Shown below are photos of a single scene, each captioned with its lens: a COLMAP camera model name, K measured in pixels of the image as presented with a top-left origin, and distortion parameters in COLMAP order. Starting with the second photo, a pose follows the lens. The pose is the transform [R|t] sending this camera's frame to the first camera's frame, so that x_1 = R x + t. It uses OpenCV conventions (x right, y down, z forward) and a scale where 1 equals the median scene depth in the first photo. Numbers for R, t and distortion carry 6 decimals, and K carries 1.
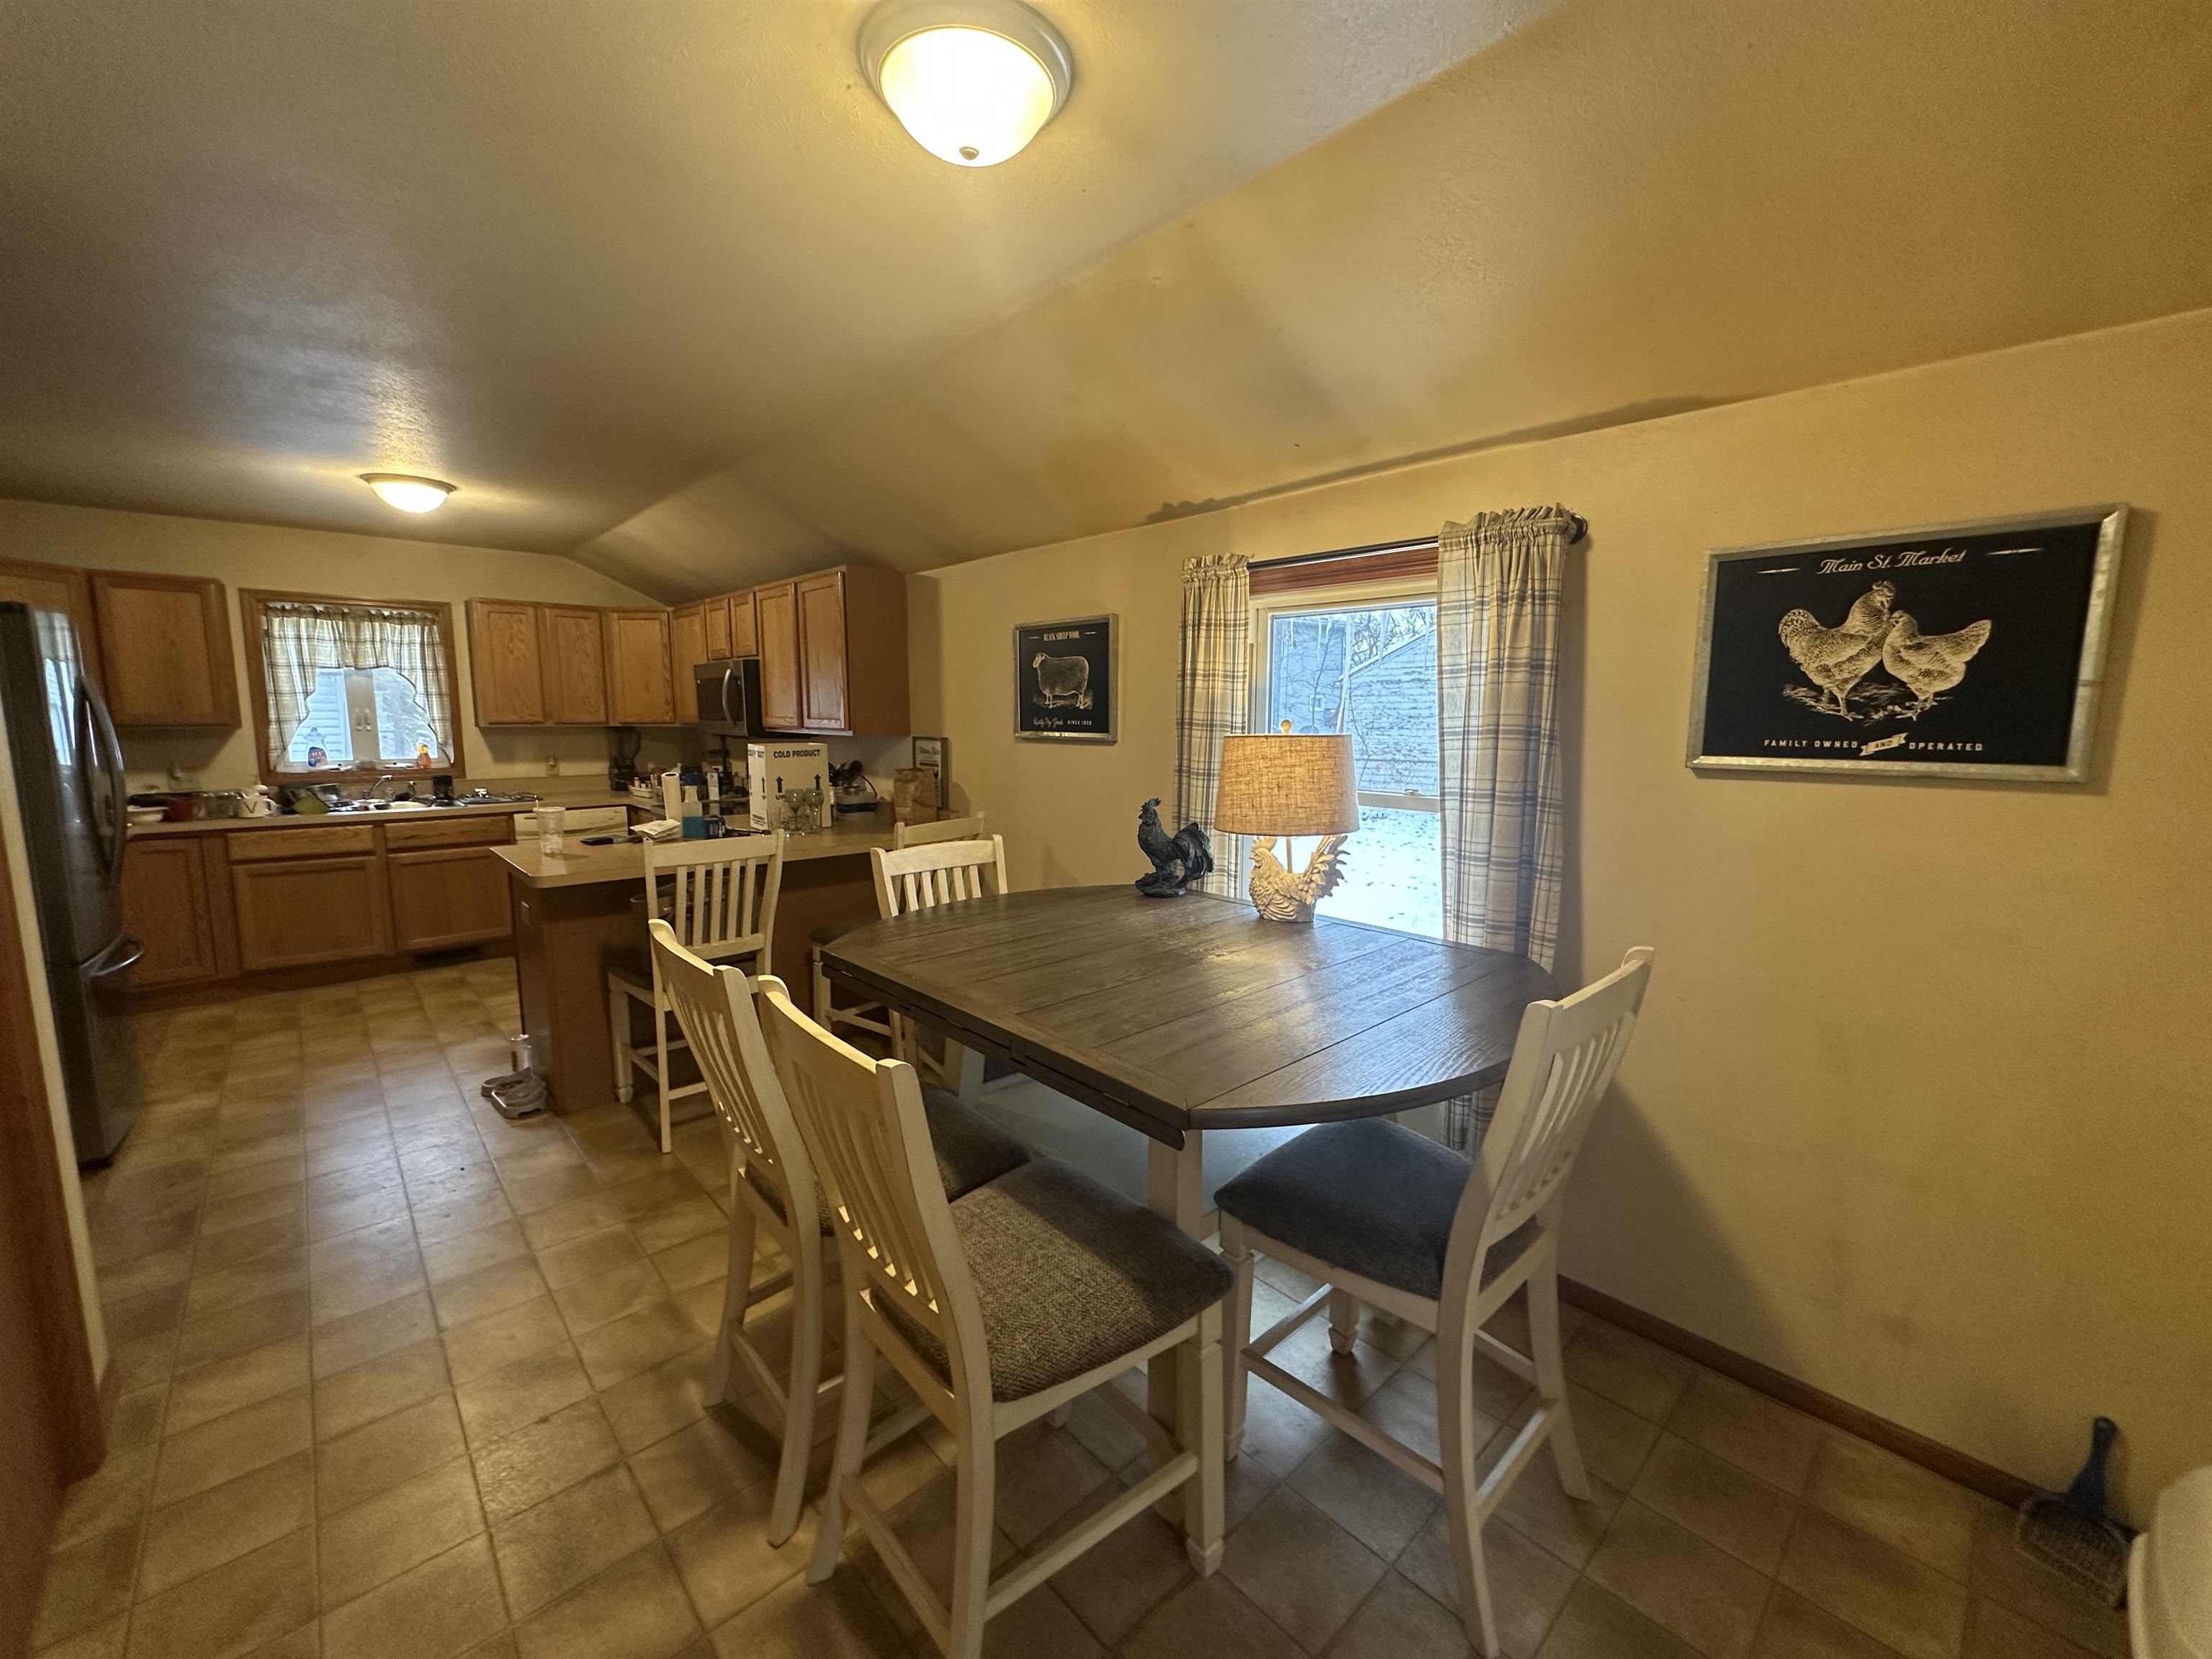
lens RADIAL K [[881.3, 0, 1107.7], [0, 881.3, 828.1], [0, 0, 1]] dist [-0.005324, 0.000974]
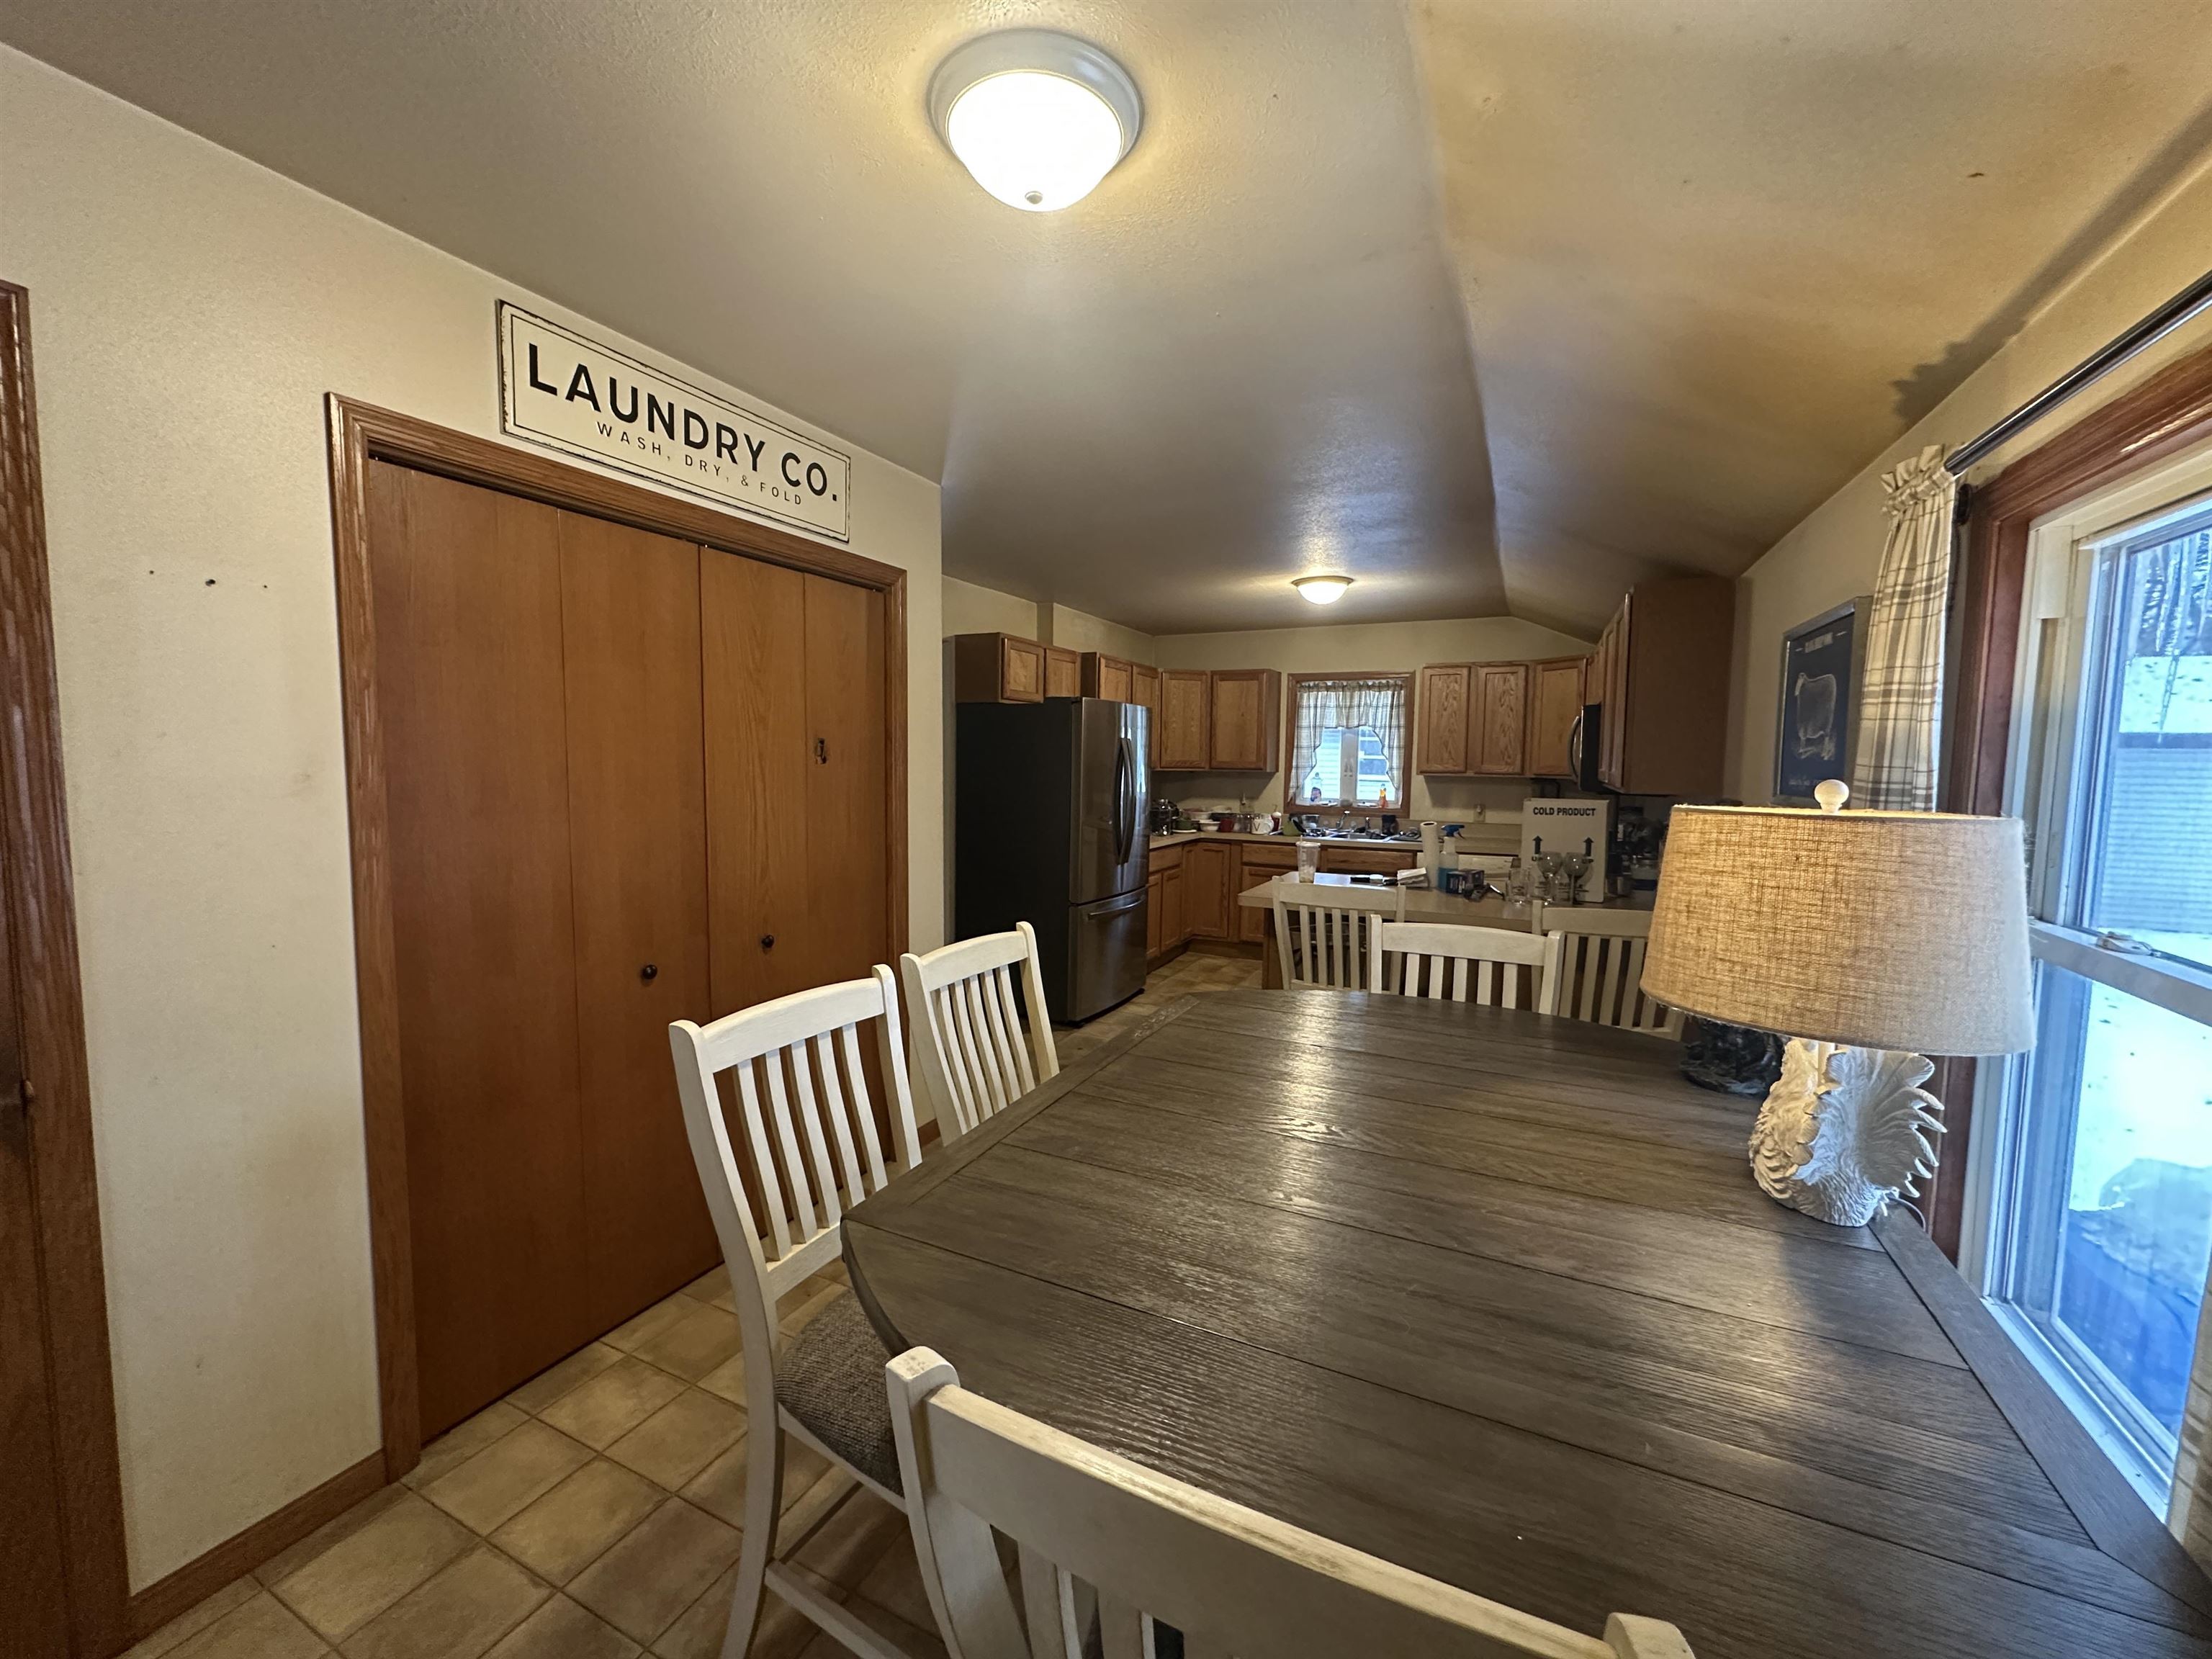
lens RADIAL K [[881.3, 0, 1103.3], [0, 881.3, 825.4], [0, 0, 1]] dist [-0.005324, 0.000974]
pose [[0.359370, 0.073544, -0.930293, 0.266649], [-0.133090, 0.990739, 0.026910, -0.031580], [0.923656, 0.114142, 0.365830, 0.248659]]
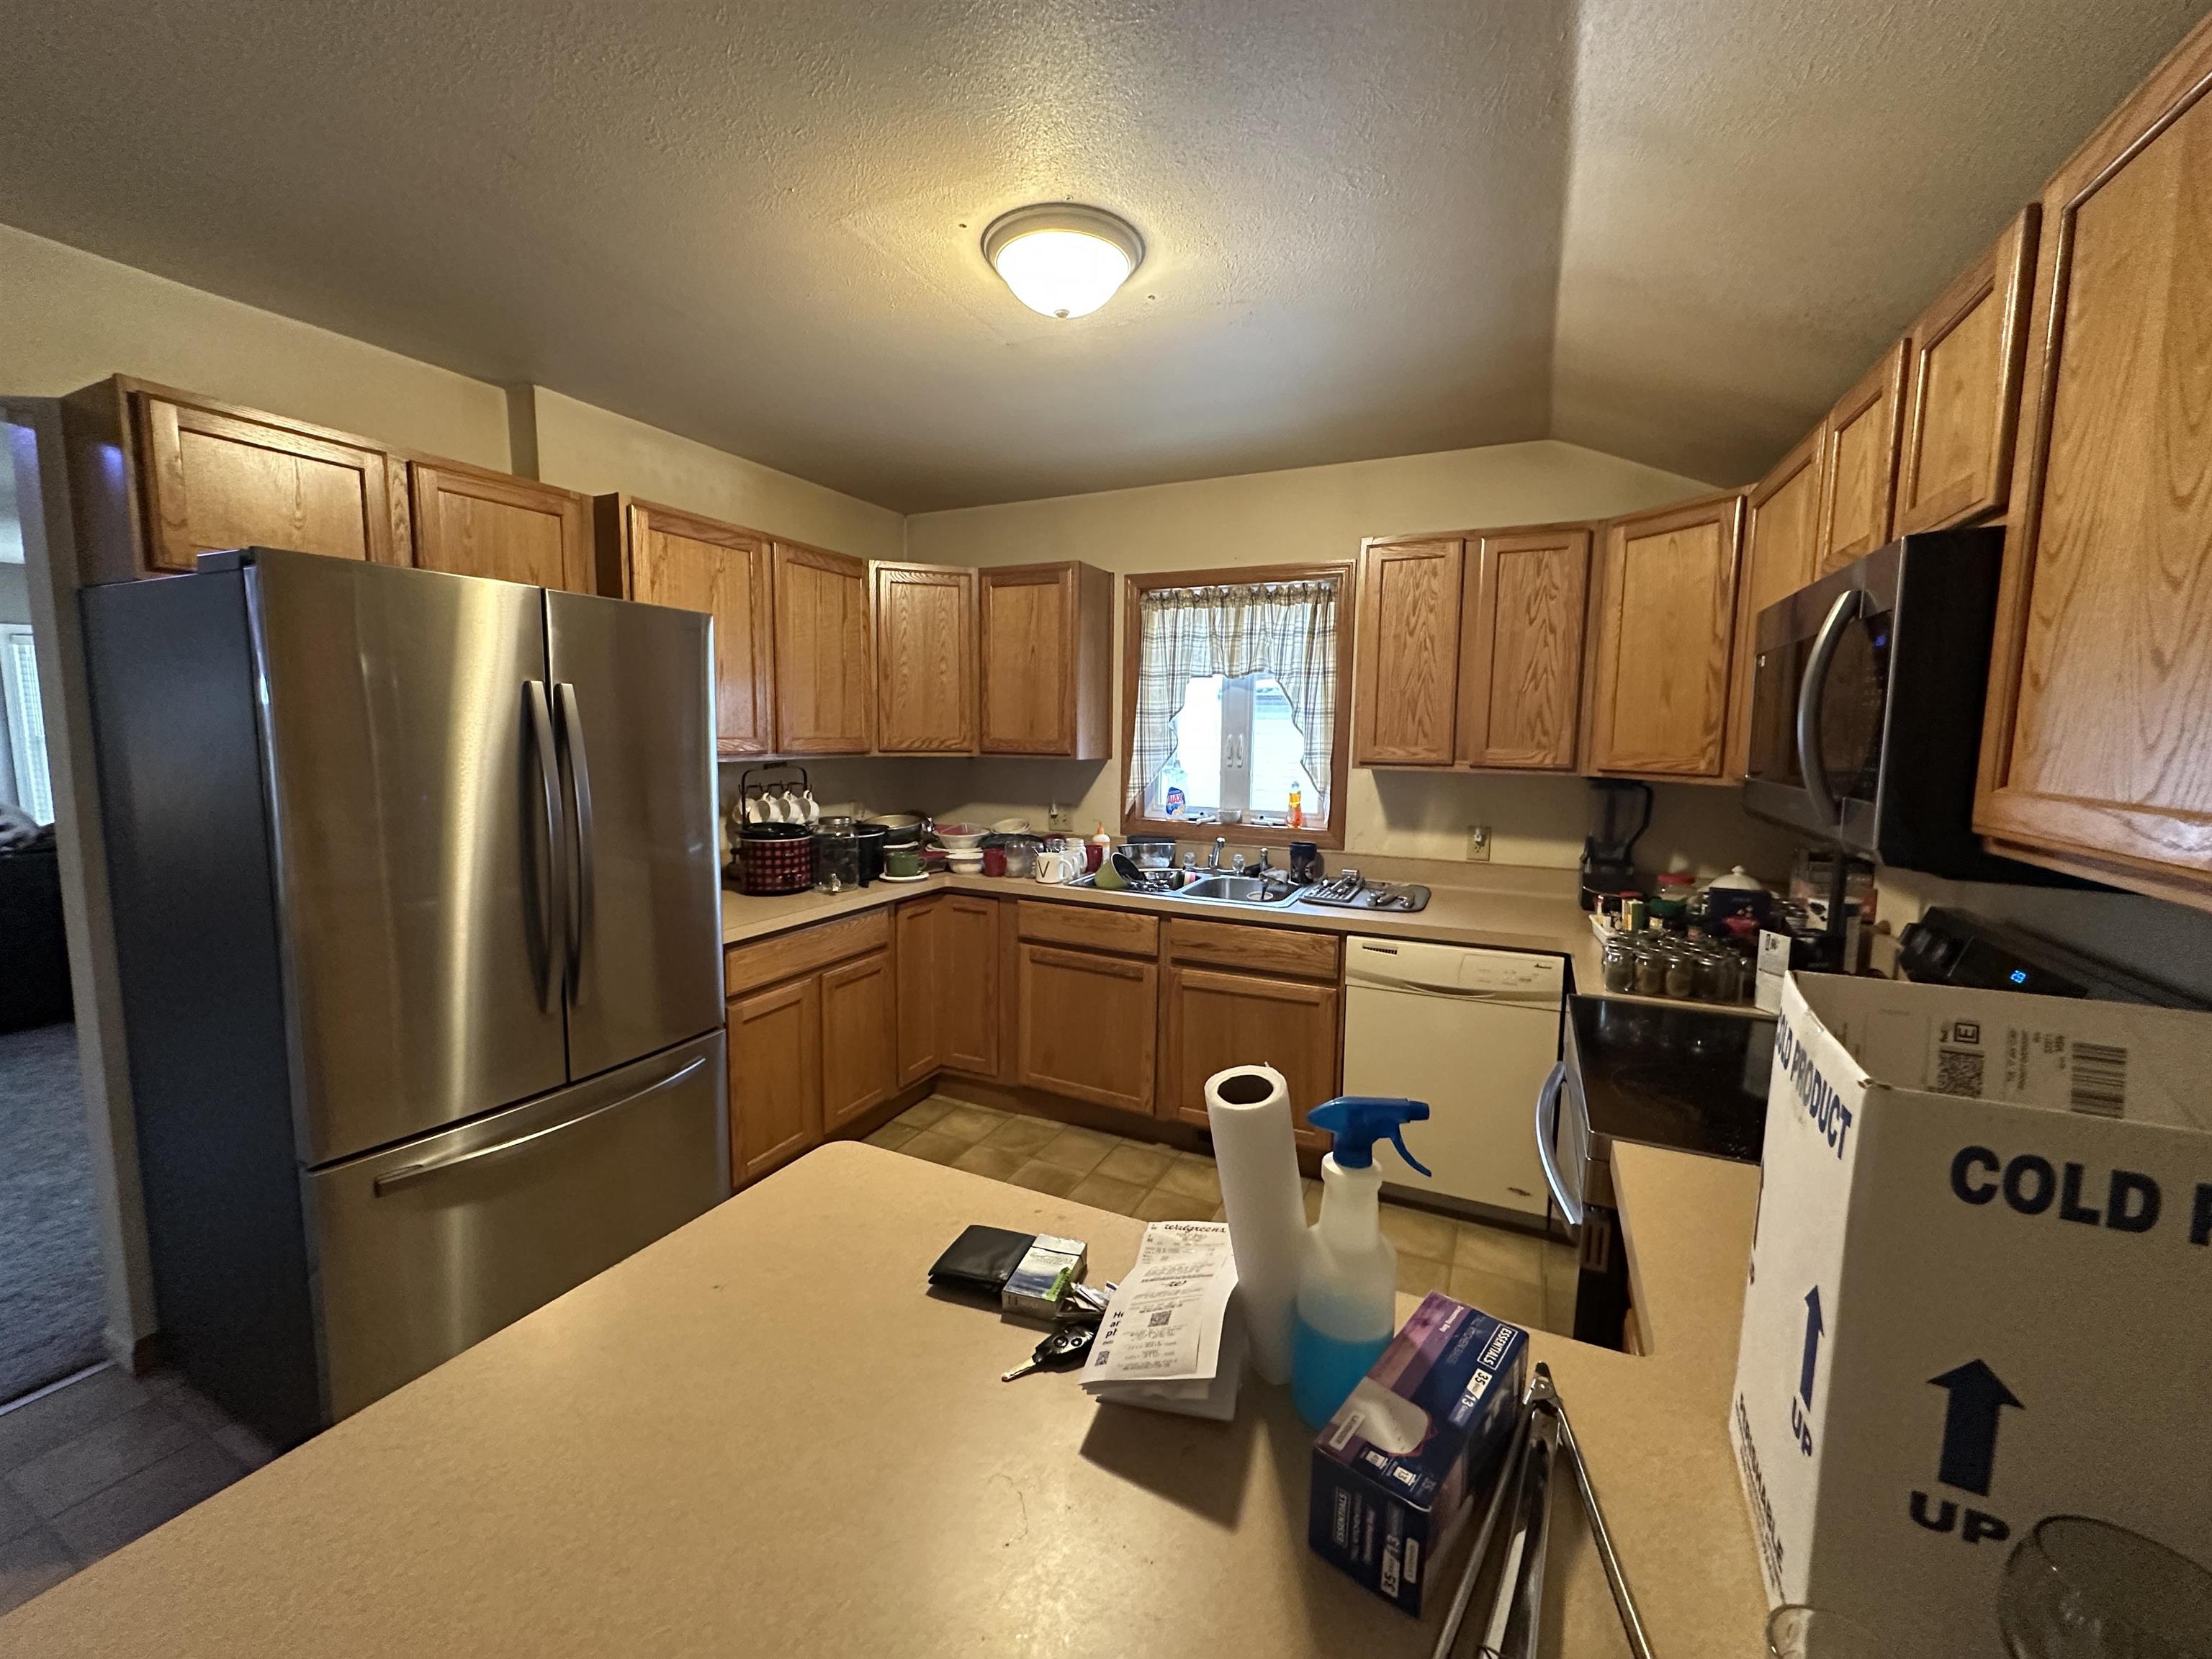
lens RADIAL K [[881.3, 0, 1104.3], [0, 881.3, 828.5], [0, 0, 1]] dist [-0.005324, 0.000974]
pose [[0.368942, 0.105818, -0.923409, -0.290744], [-0.133267, 0.989255, 0.060117, -0.108362], [0.919849, 0.100880, 0.379080, 0.773902]]
